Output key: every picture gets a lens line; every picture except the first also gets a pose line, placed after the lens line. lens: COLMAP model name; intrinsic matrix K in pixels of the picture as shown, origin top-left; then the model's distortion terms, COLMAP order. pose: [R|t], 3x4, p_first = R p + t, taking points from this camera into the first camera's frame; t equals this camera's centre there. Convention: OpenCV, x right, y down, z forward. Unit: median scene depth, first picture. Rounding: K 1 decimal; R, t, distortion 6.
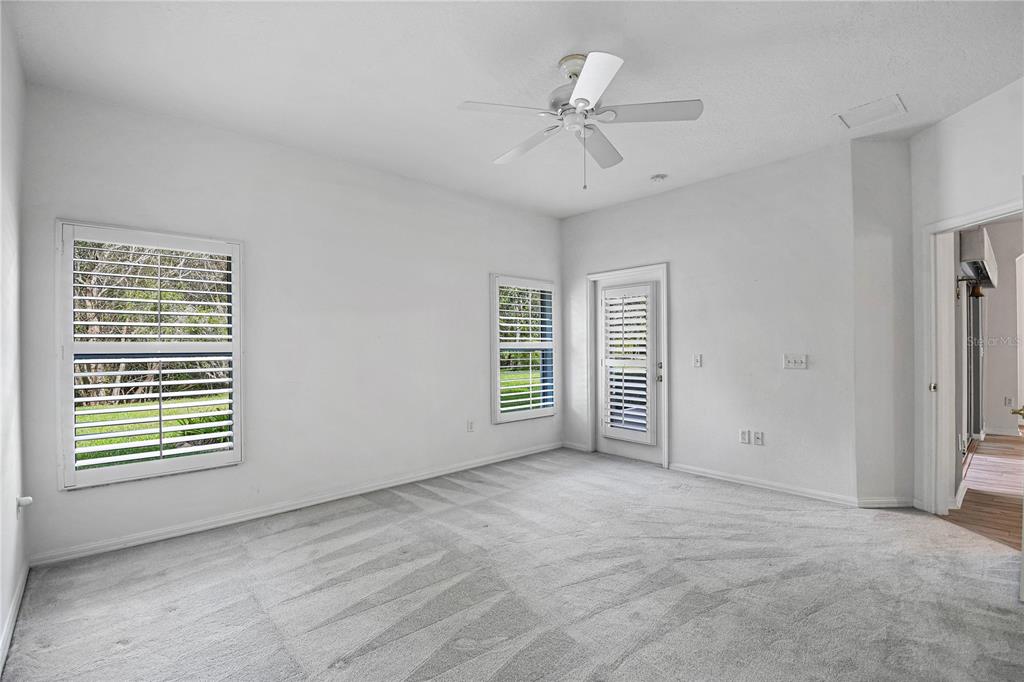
lens RADIAL K [[466.2, 0, 505.5], [0, 466.2, 339.1], [0, 0, 1]] dist [0.000458, -0.000135]
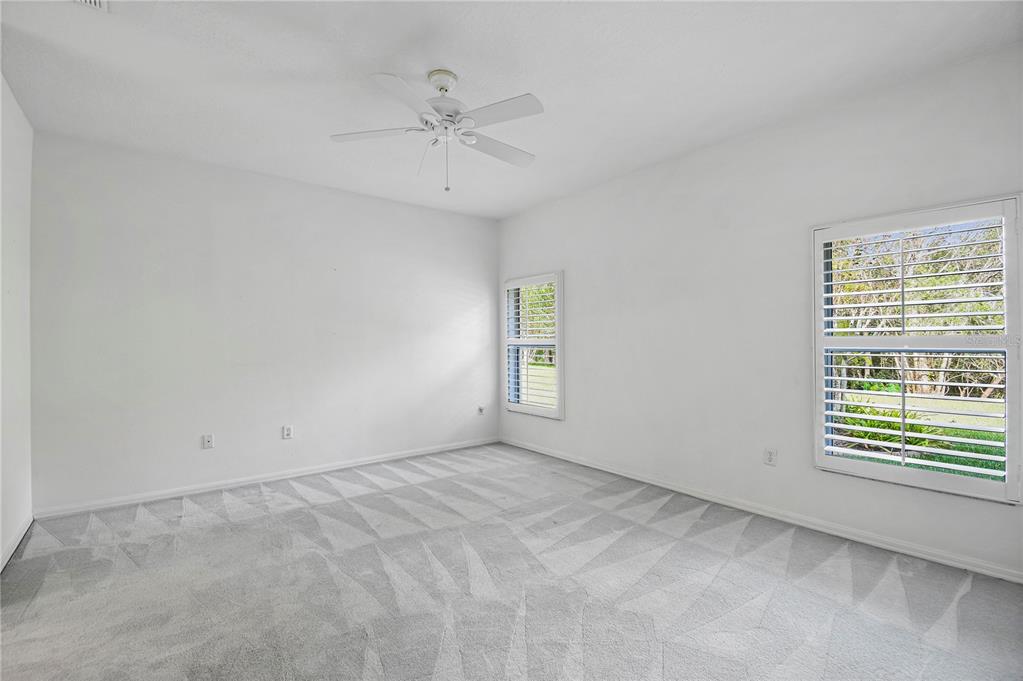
lens RADIAL K [[465.7, 0, 505.1], [0, 465.7, 338.6], [0, 0, 1]] dist [0.000458, -0.000135]
pose [[-0.079334, 0.000667, -0.996848, 0.744811], [0.013647, 0.999907, -0.000417, 0.004956], [0.996755, -0.013637, -0.079336, 0.758561]]
